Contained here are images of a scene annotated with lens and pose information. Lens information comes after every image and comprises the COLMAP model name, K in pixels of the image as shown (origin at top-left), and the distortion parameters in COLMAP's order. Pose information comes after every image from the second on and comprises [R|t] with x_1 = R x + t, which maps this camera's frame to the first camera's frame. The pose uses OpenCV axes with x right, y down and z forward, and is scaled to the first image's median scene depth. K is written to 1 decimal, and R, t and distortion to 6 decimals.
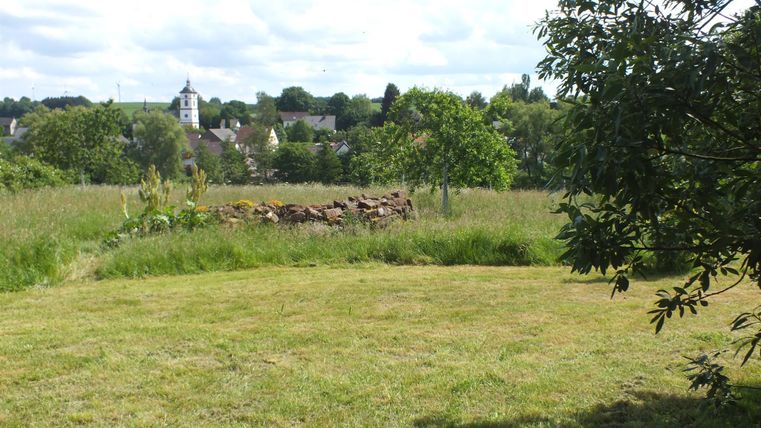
lens RADIAL K [[863.2, 0, 382.5], [0, 863.2, 217.9], [0, 0, 1]] dist [-0.019869, 0.000000]
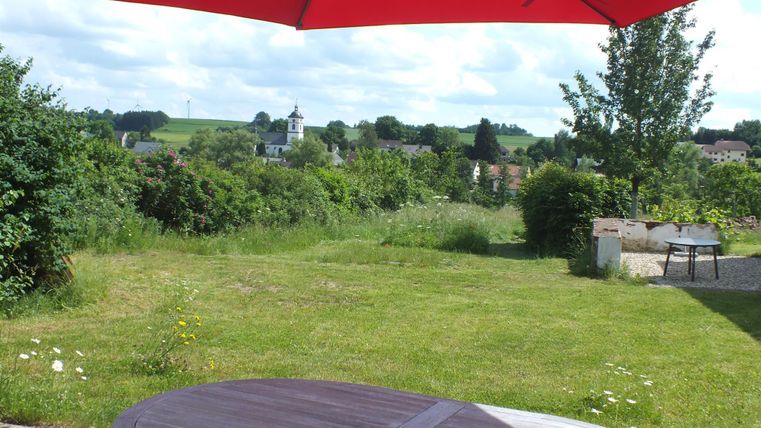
lens RADIAL K [[863.2, 0, 375.3], [0, 863.2, 218.3], [0, 0, 1]] dist [-0.019869, 0.000000]
pose [[0.996360, 0.055766, -0.064480, -0.048612], [-0.057631, 0.997961, -0.027425, 0.005232], [0.062819, 0.031041, 0.997542, -0.069963]]
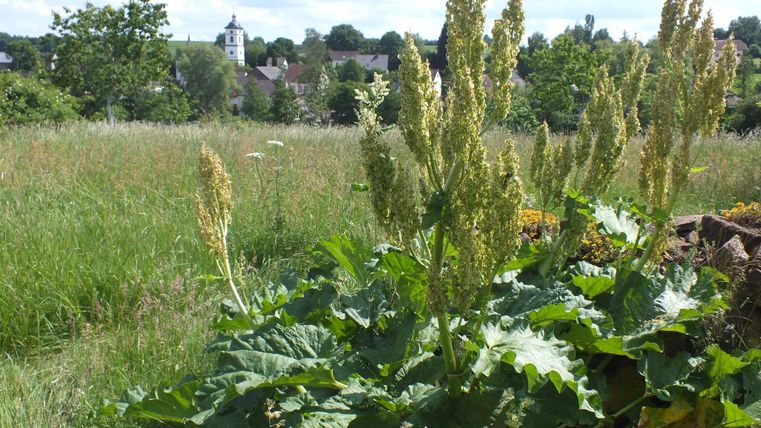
lens RADIAL K [[863.2, 0, 381.1], [0, 863.2, 209.2], [0, 0, 1]] dist [-0.019869, 0.000000]
pose [[0.998655, 0.024772, -0.045539, -0.014889], [-0.022270, 0.998258, 0.054639, -0.001528], [0.046813, -0.053551, 0.997467, 0.047929]]
